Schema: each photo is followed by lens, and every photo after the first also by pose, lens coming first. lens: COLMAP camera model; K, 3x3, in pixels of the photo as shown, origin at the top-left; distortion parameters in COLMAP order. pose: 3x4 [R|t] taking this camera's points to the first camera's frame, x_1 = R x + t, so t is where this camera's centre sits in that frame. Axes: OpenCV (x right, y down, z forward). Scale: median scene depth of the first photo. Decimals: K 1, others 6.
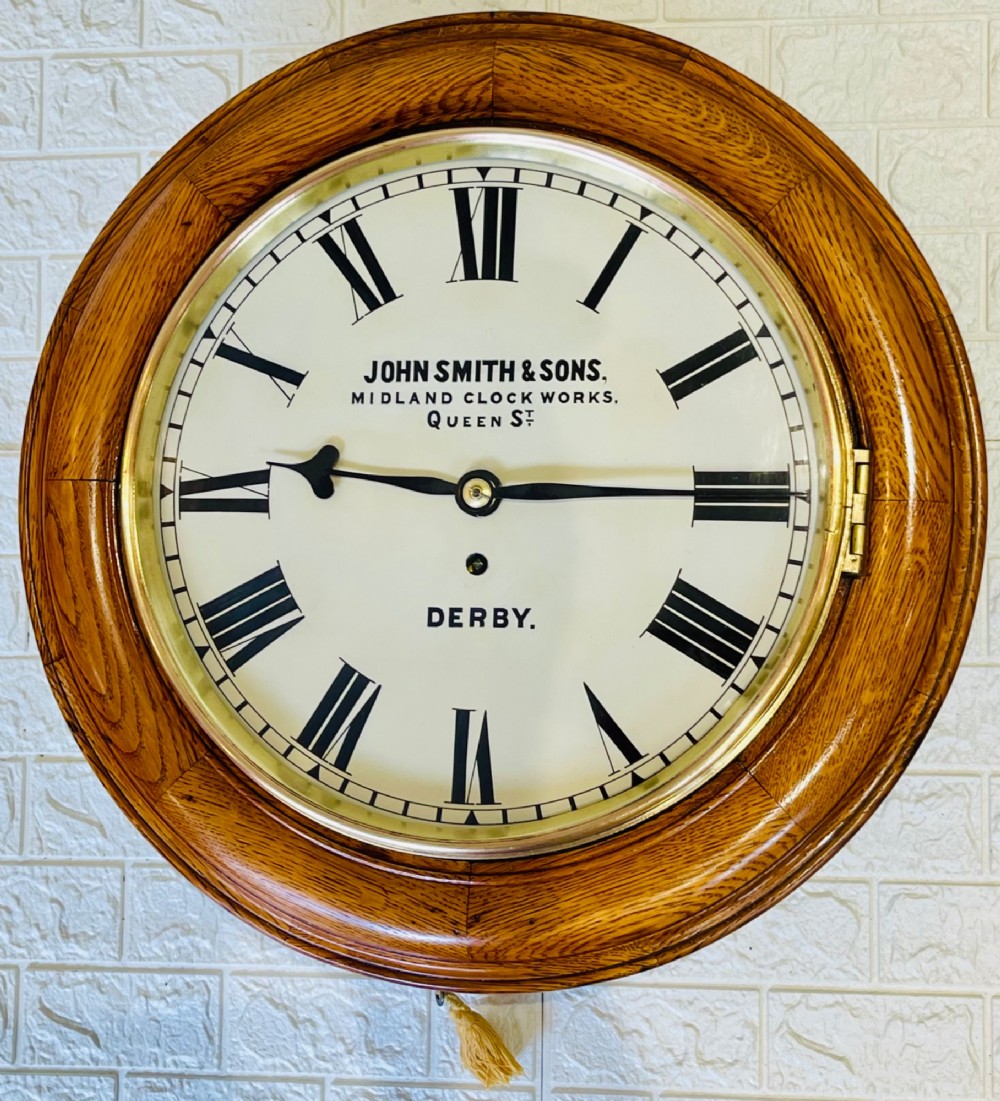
lens RADIAL K [[1845.9, 0, 556.7], [0, 1845.9, 565.1], [0, 0, 1]] dist [0.100954, 0.000000]
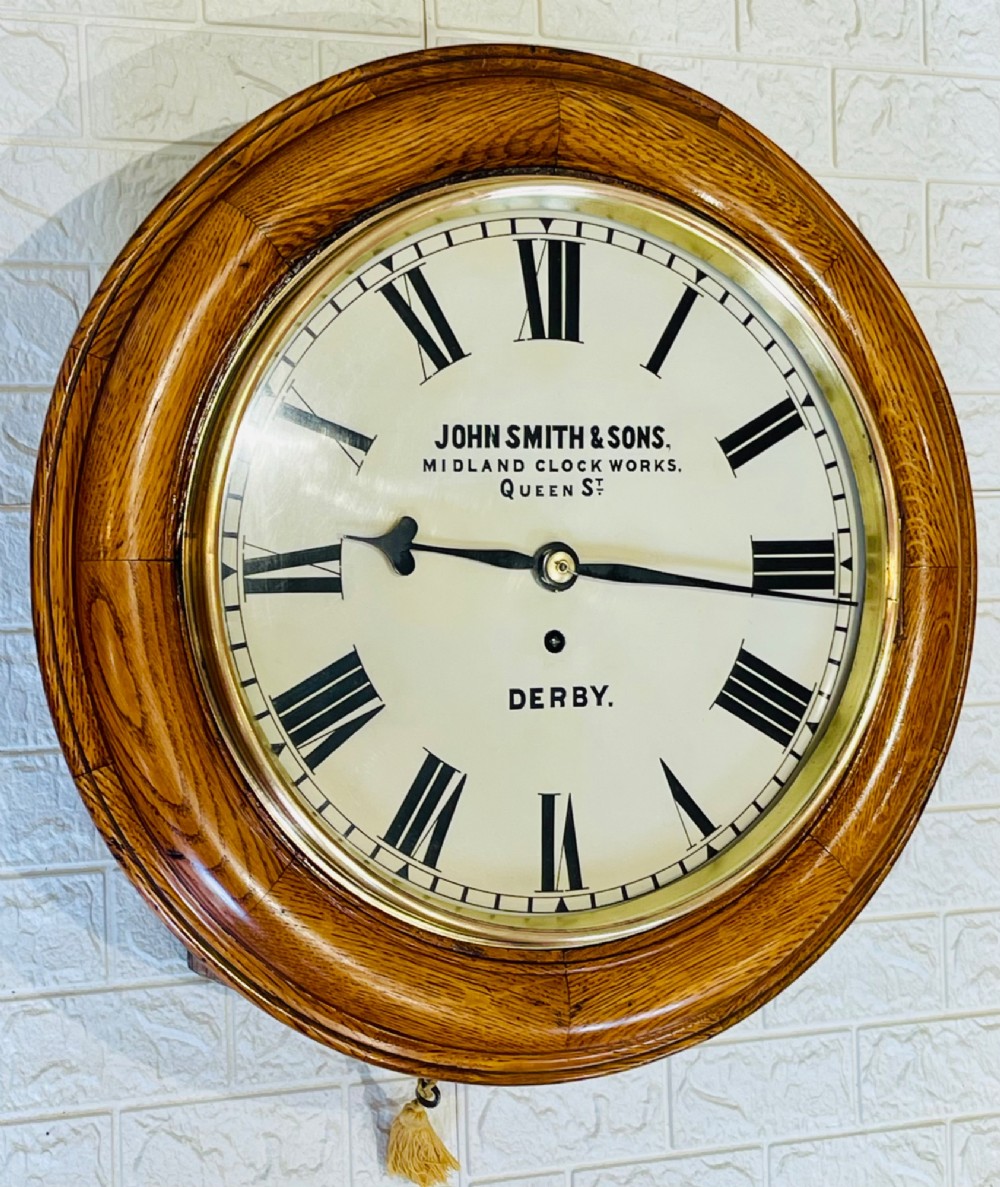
lens RADIAL K [[2411.9, 0, 469.5], [0, 2411.9, 700.8], [0, 0, 1]] dist [0.110579, 0.000000]
pose [[0.863643, -0.050994, 0.501519, -0.702601], [0.014041, 0.996918, 0.077186, -0.066247], [-0.503909, -0.059619, 0.861697, -0.052418]]
